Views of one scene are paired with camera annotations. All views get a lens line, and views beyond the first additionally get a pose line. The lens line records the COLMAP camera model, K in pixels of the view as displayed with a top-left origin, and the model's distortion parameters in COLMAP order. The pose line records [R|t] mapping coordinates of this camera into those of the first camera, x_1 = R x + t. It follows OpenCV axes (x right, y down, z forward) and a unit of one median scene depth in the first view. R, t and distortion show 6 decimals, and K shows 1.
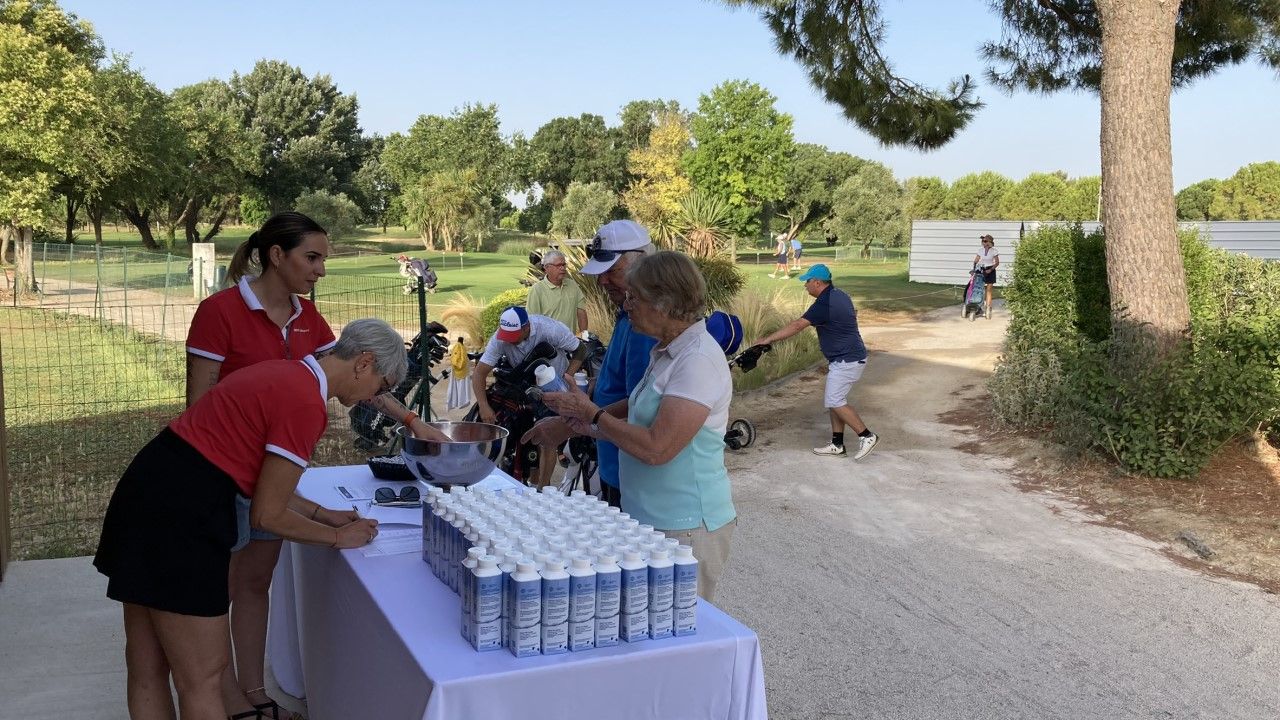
lens RADIAL K [[1071.3, 0, 640.0], [0, 1071.3, 360.0], [0, 0, 1]] dist [-0.003006, 0.001822]
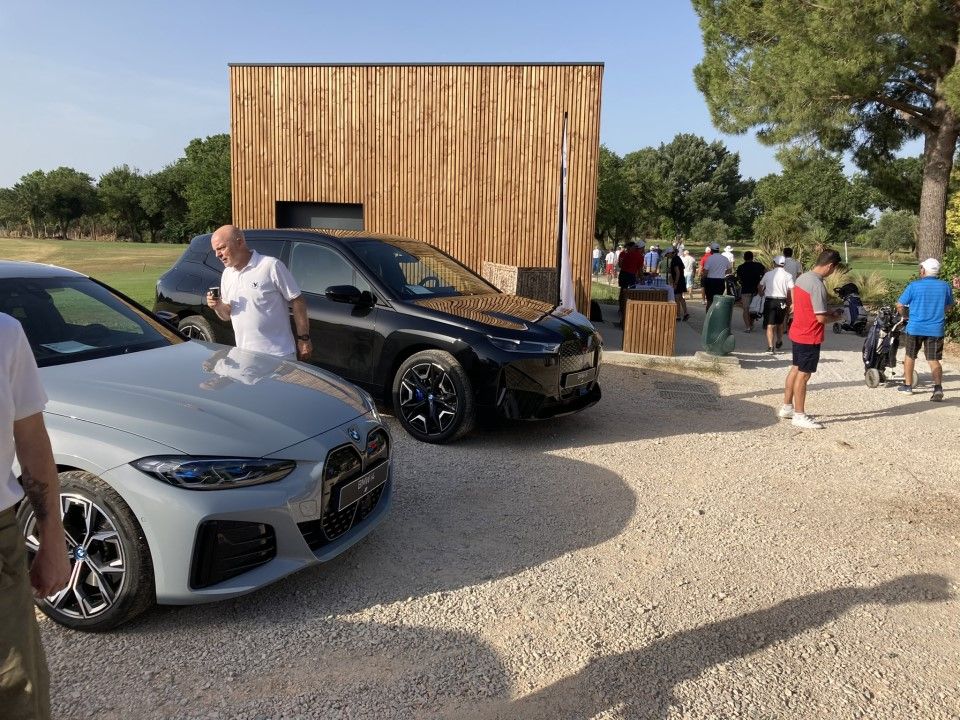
lens RADIAL K [[802.8, 0, 480.0], [0, 802.8, 360.0], [0, 0, 1]] dist [-0.001237, -0.000280]
pose [[0.838376, 0.084834, -0.538451, 0.061844], [-0.072033, 0.996394, 0.044828, 0.016972], [0.540312, 0.001203, 0.841464, -0.141776]]
